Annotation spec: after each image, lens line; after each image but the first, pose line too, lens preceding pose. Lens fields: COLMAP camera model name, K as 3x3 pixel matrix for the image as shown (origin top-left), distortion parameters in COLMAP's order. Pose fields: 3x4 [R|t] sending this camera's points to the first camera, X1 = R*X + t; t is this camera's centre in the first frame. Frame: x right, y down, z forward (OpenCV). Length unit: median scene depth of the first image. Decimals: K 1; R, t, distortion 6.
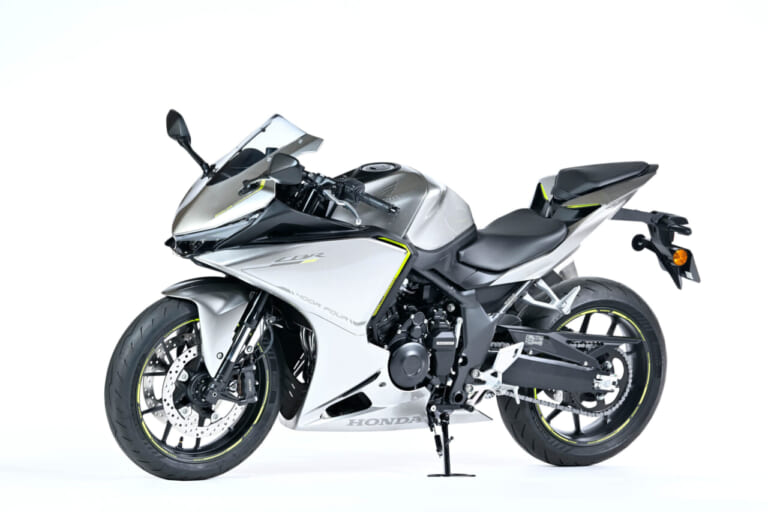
lens RADIAL K [[3427.1, 0, 385.1], [0, 3427.1, 256.0], [0, 0, 1]] dist [0.167876, 0.000000]
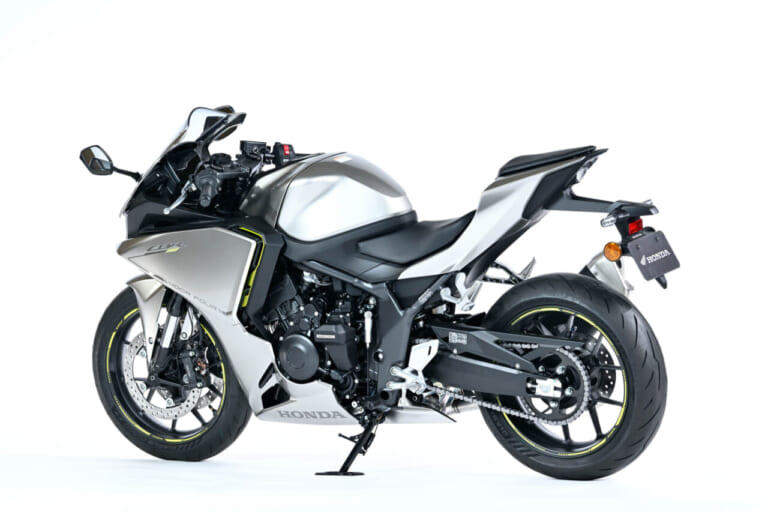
lens RADIAL K [[3697.4, 0, 385.4], [0, 3697.4, 256.1], [0, 0, 1]] dist [0.152455, 0.000000]
pose [[0.475595, 0.005674, -0.879646, 0.944620], [-0.010553, 0.999944, 0.000744, 0.001574], [0.879601, 0.008930, 0.475628, 0.511936]]
